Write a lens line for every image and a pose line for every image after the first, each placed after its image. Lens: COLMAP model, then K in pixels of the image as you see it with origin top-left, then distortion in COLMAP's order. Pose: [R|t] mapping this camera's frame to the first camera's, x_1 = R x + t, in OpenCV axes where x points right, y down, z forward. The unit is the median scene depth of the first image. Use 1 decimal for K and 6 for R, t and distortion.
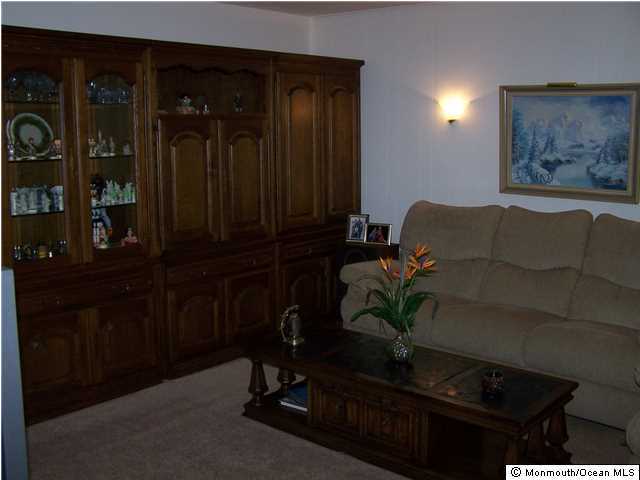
lens RADIAL K [[719.5, 0, 320.0], [0, 719.5, 240.0], [0, 0, 1]] dist [-0.239338, 0.457359]
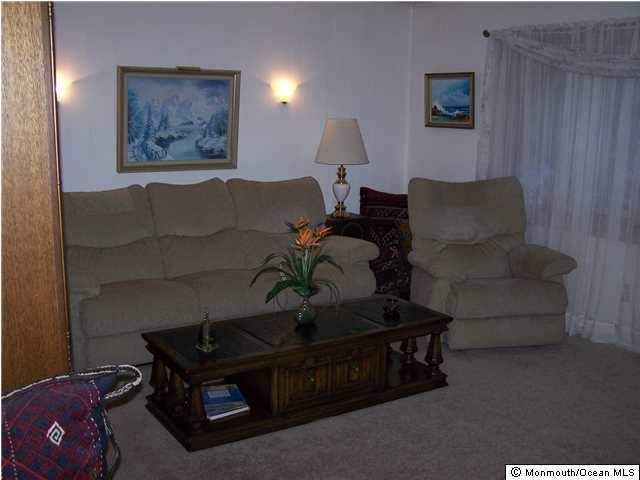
lens RADIAL K [[719.5, 0, 320.0], [0, 719.5, 240.0], [0, 0, 1]] dist [-0.239338, 0.457359]
pose [[0.237360, -0.171844, 0.956101, -0.693535], [0.140634, 0.979939, 0.141215, -0.080418], [-0.961188, 0.100942, 0.256766, 0.515236]]
